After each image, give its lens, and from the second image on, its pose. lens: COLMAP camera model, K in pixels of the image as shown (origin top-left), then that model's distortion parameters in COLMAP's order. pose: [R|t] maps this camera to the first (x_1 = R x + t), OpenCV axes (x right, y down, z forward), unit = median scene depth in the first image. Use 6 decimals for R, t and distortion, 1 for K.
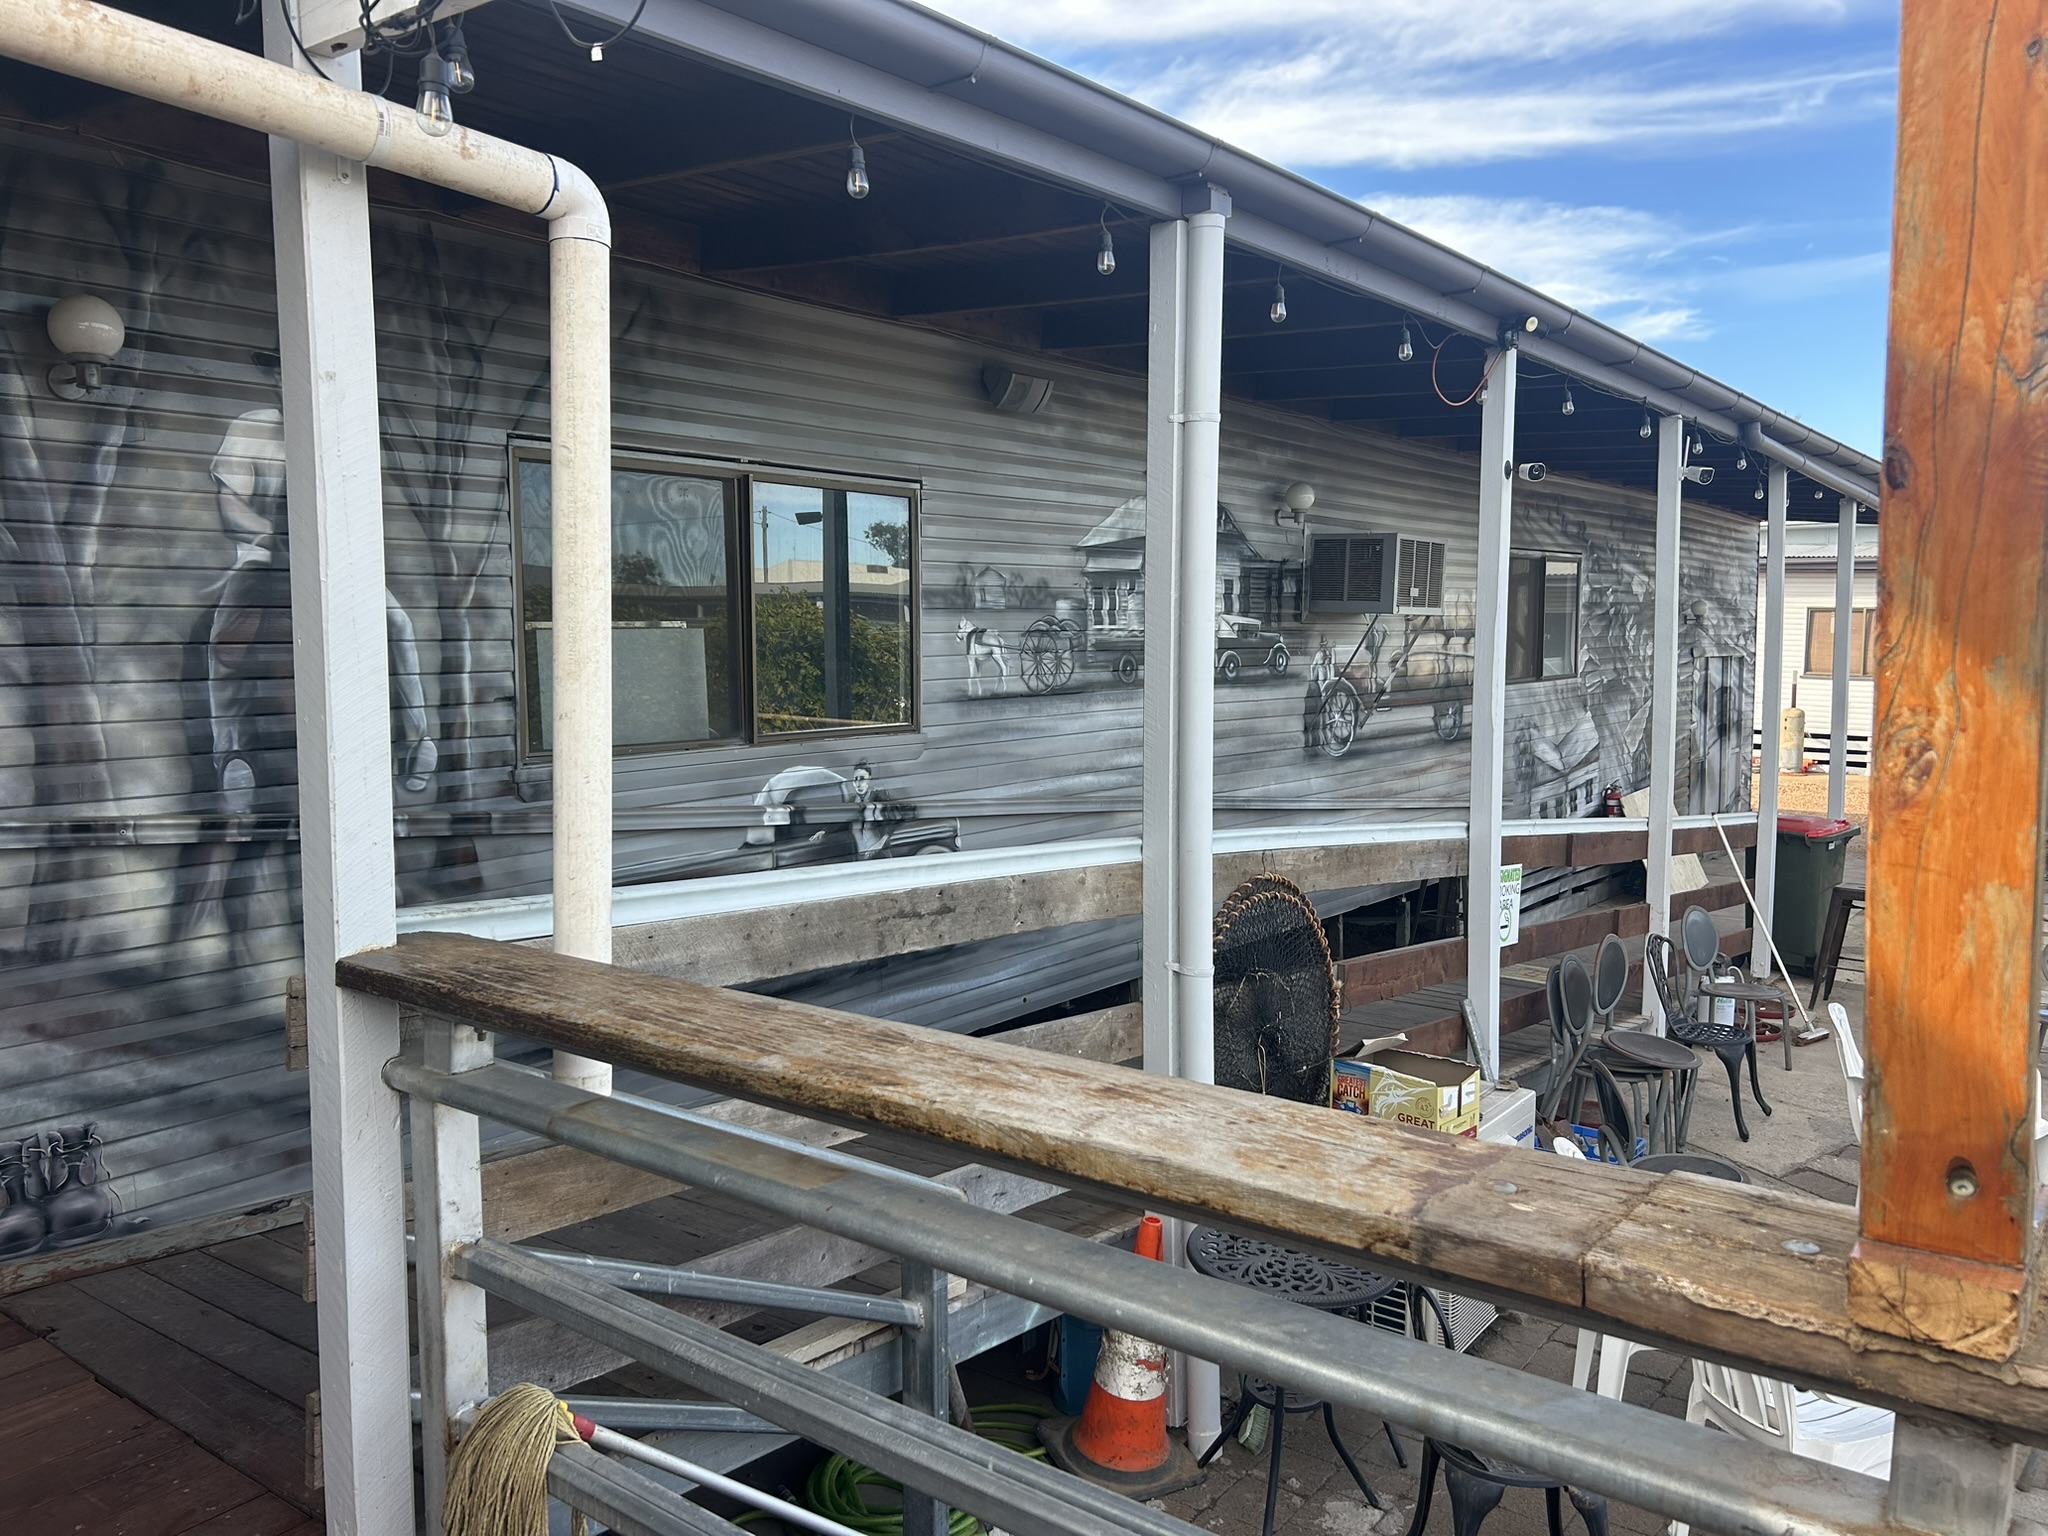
lens RADIAL K [[1527.7, 0, 1024.0], [0, 1527.7, 768.0], [0, 0, 1]] dist [0.092415, -0.151985]
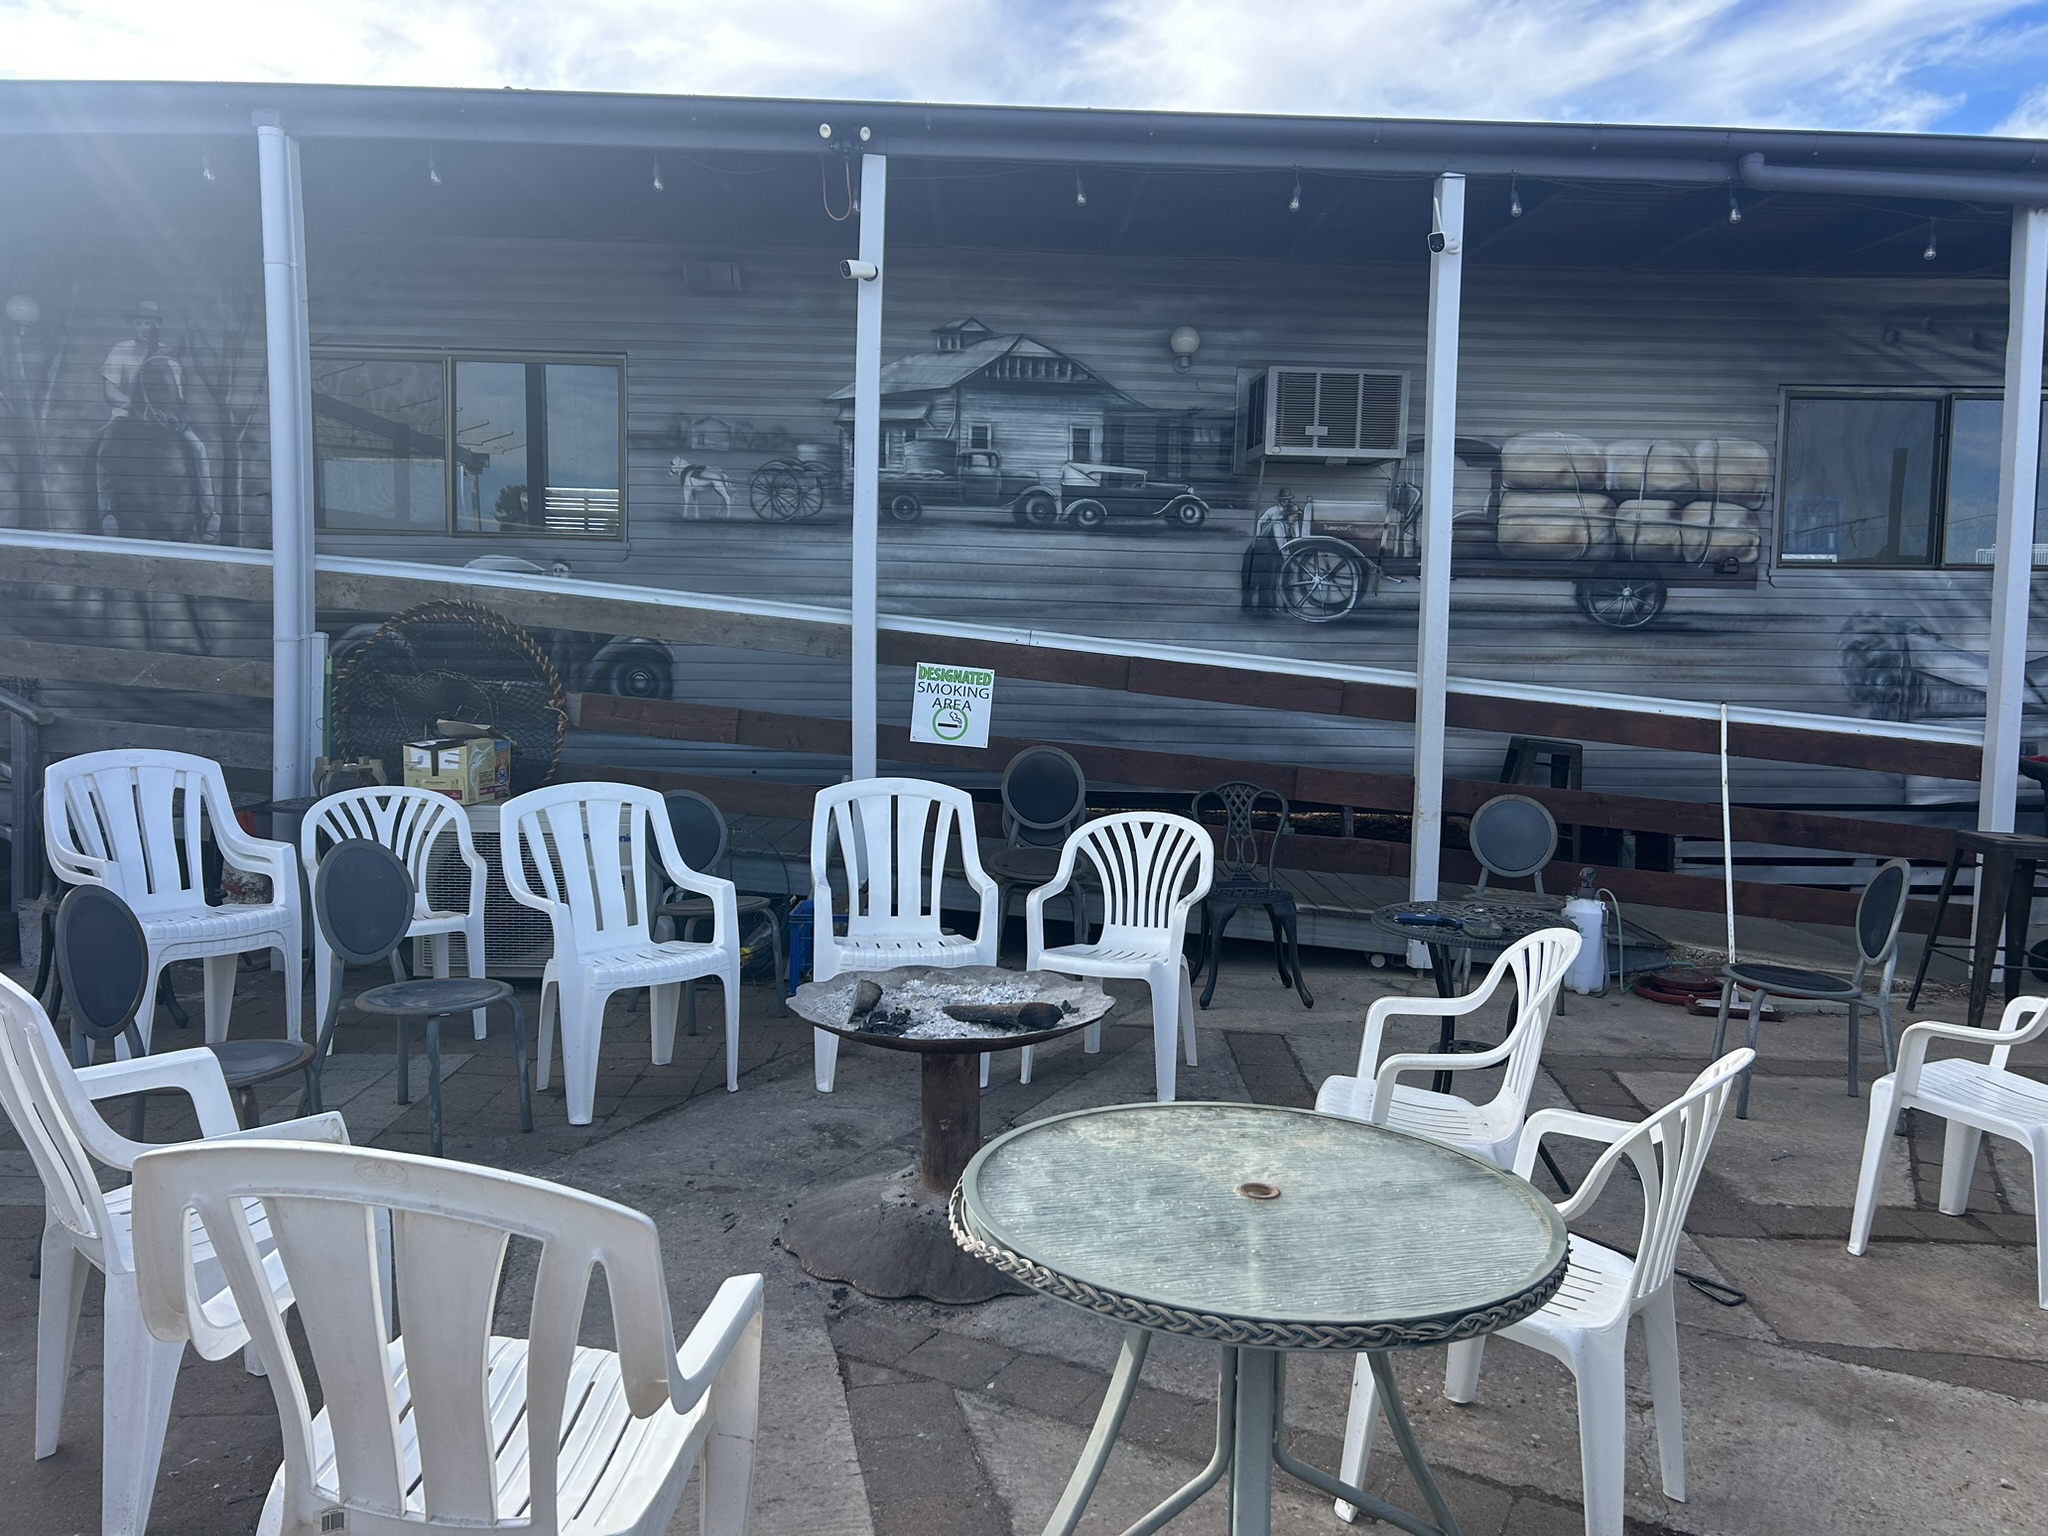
lens RADIAL K [[1527.7, 0, 1024.0], [0, 1527.7, 768.0], [0, 0, 1]] dist [0.092415, -0.151985]
pose [[0.636370, 0.072848, -0.767936, 1.116356], [-0.090739, 0.995688, 0.019260, 0.107513], [0.766028, 0.057425, 0.640237, 0.388993]]
